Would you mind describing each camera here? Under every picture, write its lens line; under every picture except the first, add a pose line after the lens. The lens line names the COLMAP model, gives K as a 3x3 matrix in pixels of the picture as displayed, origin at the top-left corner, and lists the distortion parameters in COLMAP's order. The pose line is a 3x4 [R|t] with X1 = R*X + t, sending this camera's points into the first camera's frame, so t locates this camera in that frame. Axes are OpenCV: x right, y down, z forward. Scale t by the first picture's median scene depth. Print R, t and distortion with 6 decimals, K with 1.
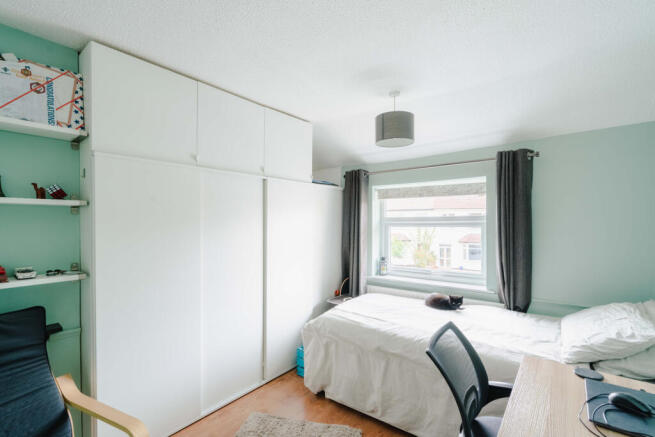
lens RADIAL K [[296.6, 0, 325.9], [0, 296.6, 213.0], [0, 0, 1]] dist [0.000660, 0.000748]
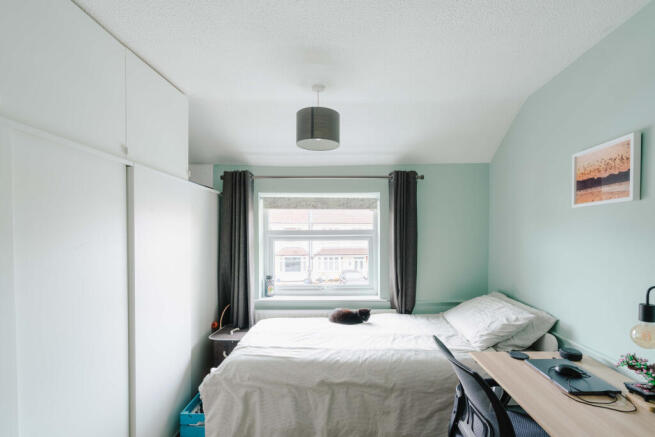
lens RADIAL K [[306.0, 0, 328.9], [0, 306.0, 236.8], [0, 0, 1]] dist [0.001006, 0.000986]
pose [[0.794402, 0.000355, 0.607392, -0.279269], [-0.020324, 0.999455, 0.025998, 0.010601], [-0.607052, -0.032998, 0.793977, 0.240861]]
